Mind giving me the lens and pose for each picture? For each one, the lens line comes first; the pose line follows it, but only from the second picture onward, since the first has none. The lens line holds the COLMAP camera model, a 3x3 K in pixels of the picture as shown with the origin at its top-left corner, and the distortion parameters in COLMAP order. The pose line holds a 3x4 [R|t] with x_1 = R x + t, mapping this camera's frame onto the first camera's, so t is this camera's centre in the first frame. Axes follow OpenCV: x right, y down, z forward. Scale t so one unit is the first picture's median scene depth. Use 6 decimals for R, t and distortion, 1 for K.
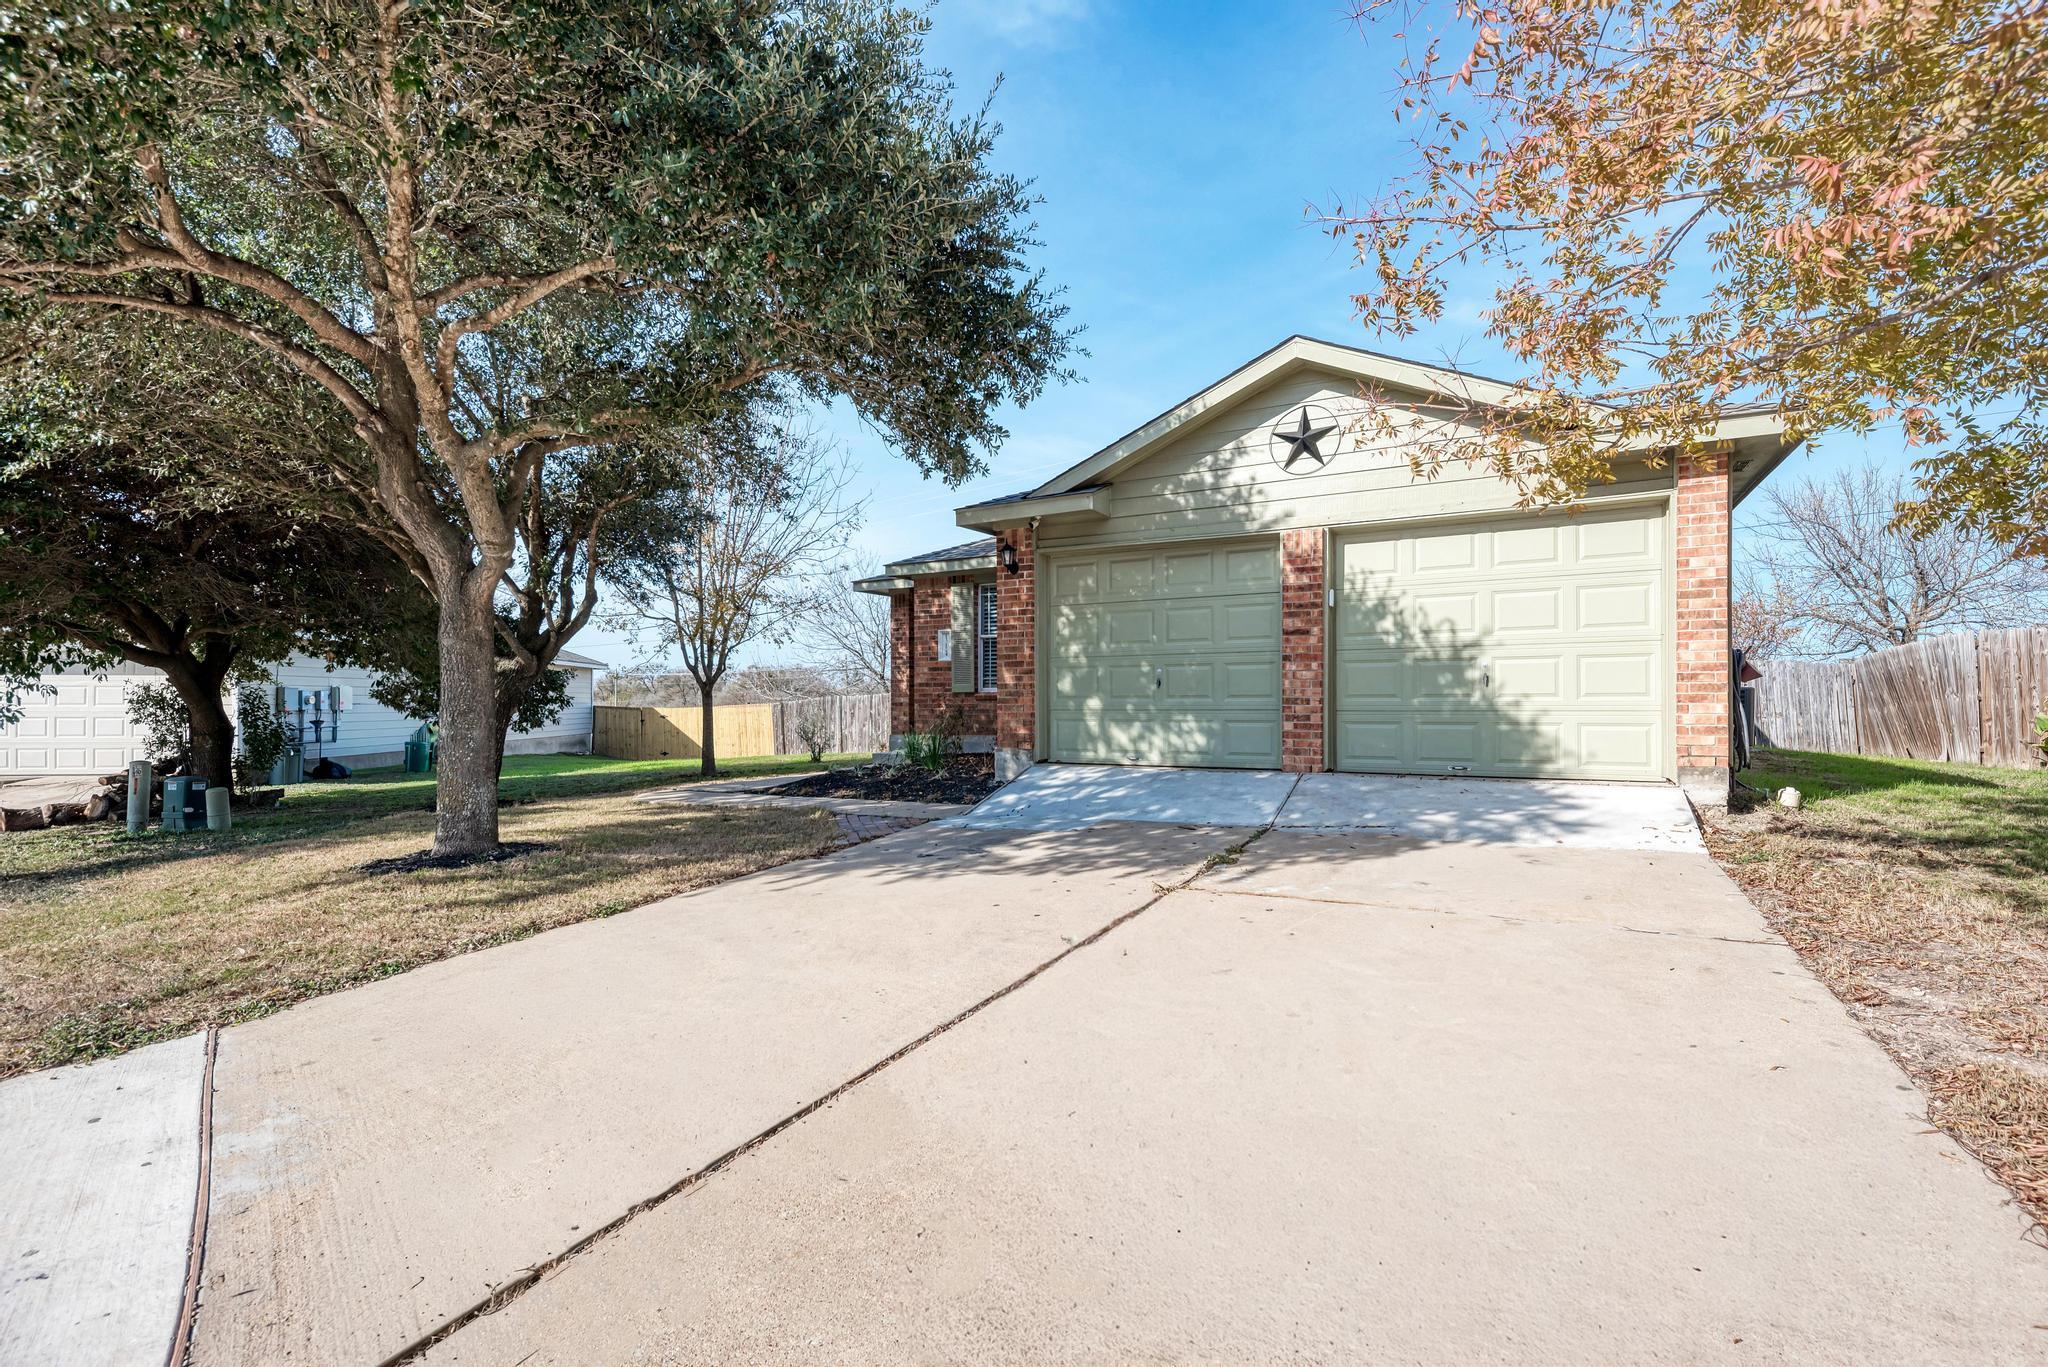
lens RADIAL K [[988.5, 0, 1024.0], [0, 988.5, 686.2], [0, 0, 1]] dist [0.000076, 0.000000]
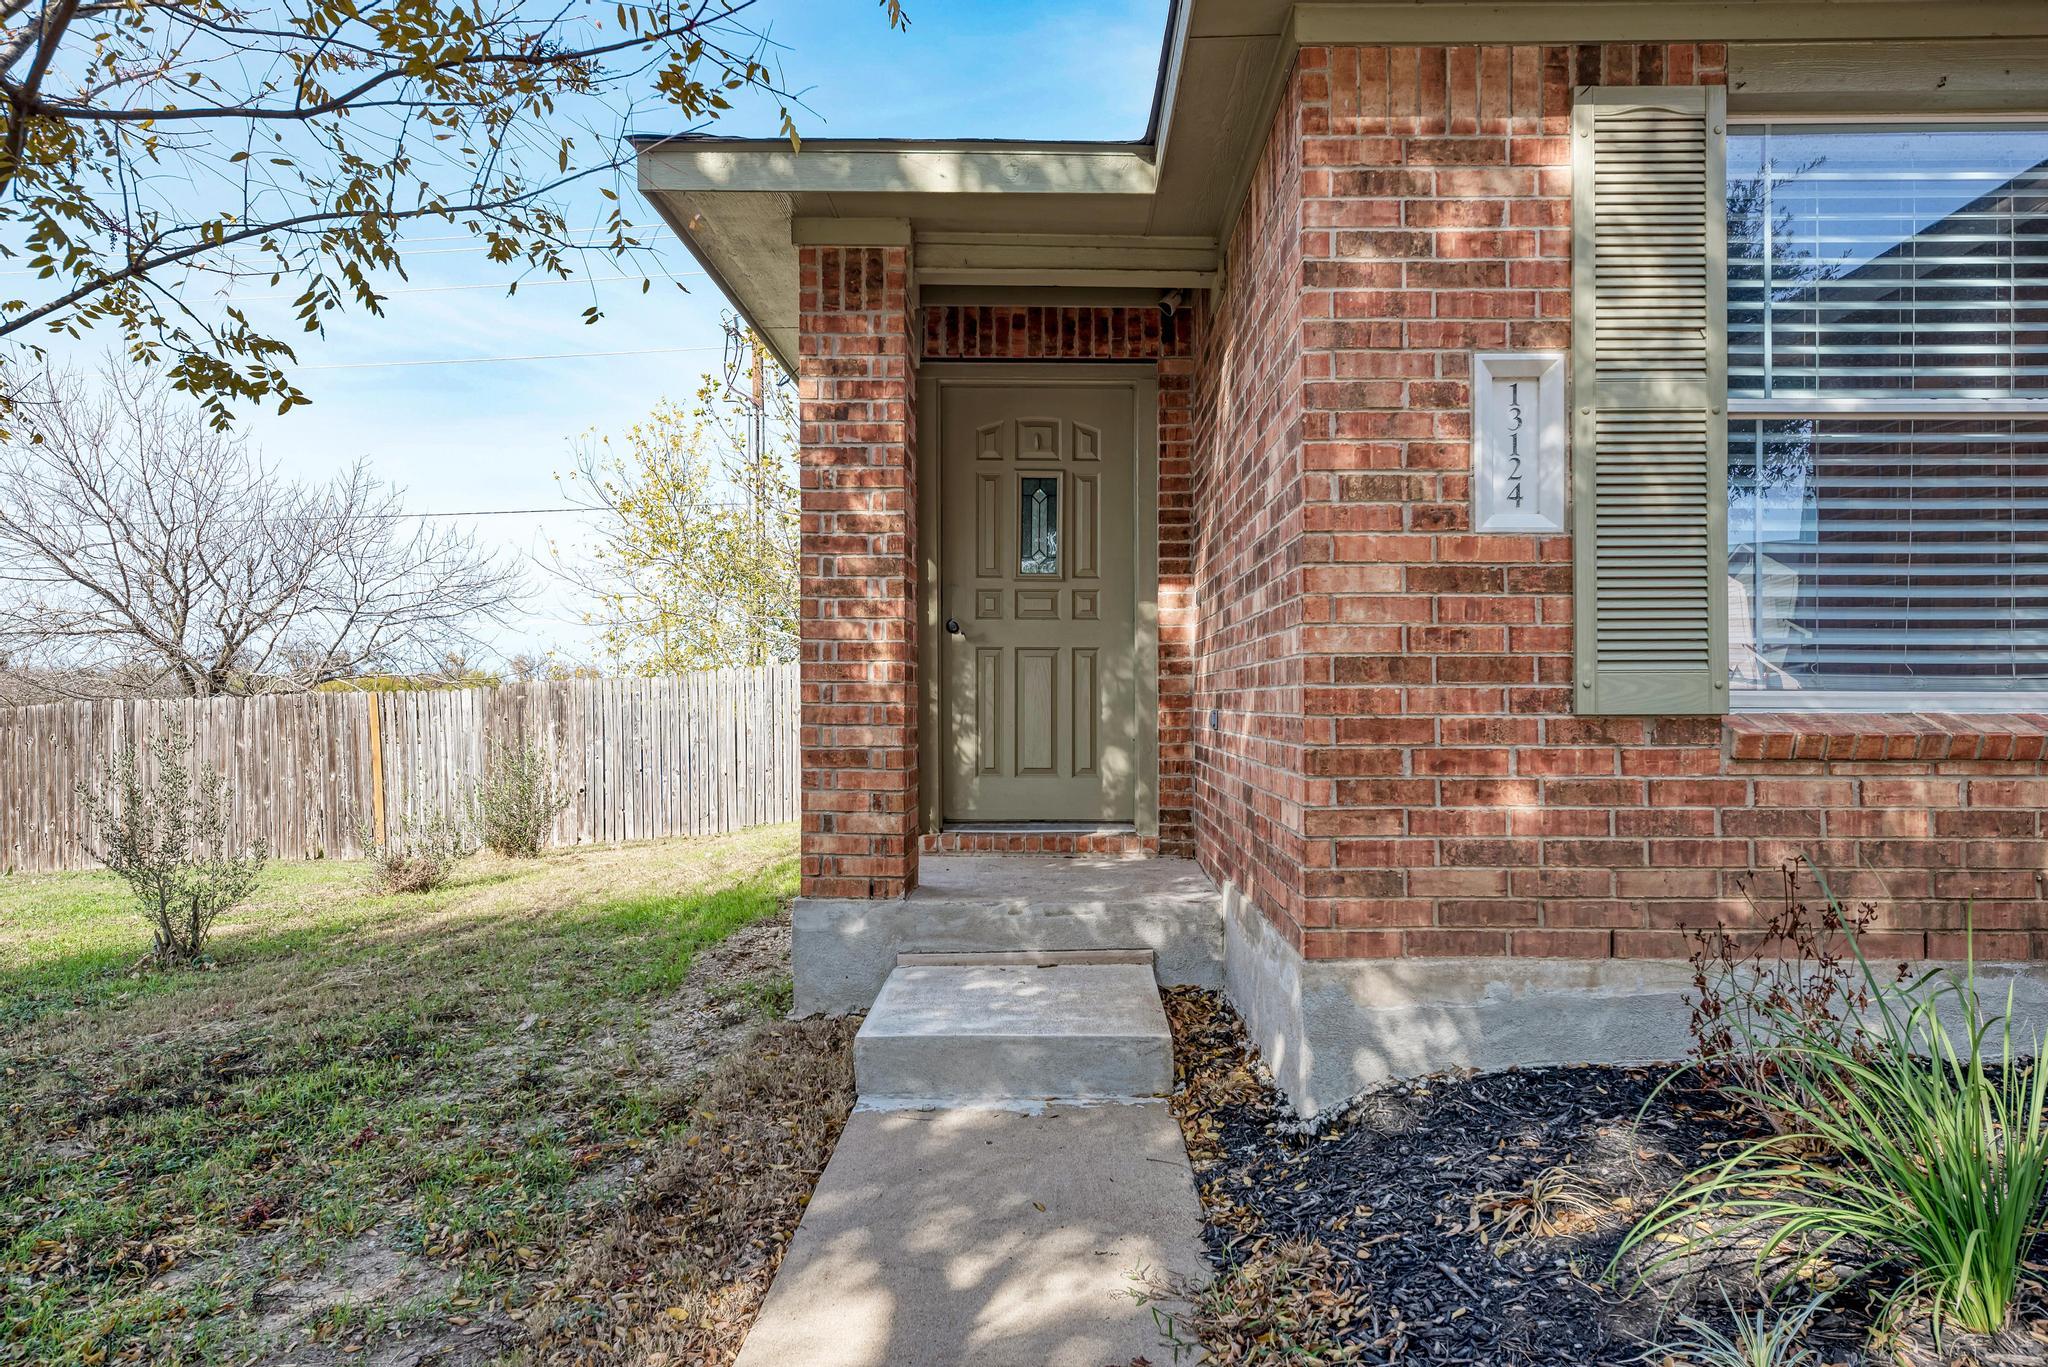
lens RADIAL K [[1432.4, 0, 1023.0], [0, 1432.4, 688.9], [0, 0, 1]] dist [0.003613, 0.000588]
pose [[0.891391, 0.000156, 0.453235, -0.271438], [-0.004816, 0.999947, 0.009126, -0.000042], [-0.453210, -0.010318, 0.891344, 0.813867]]
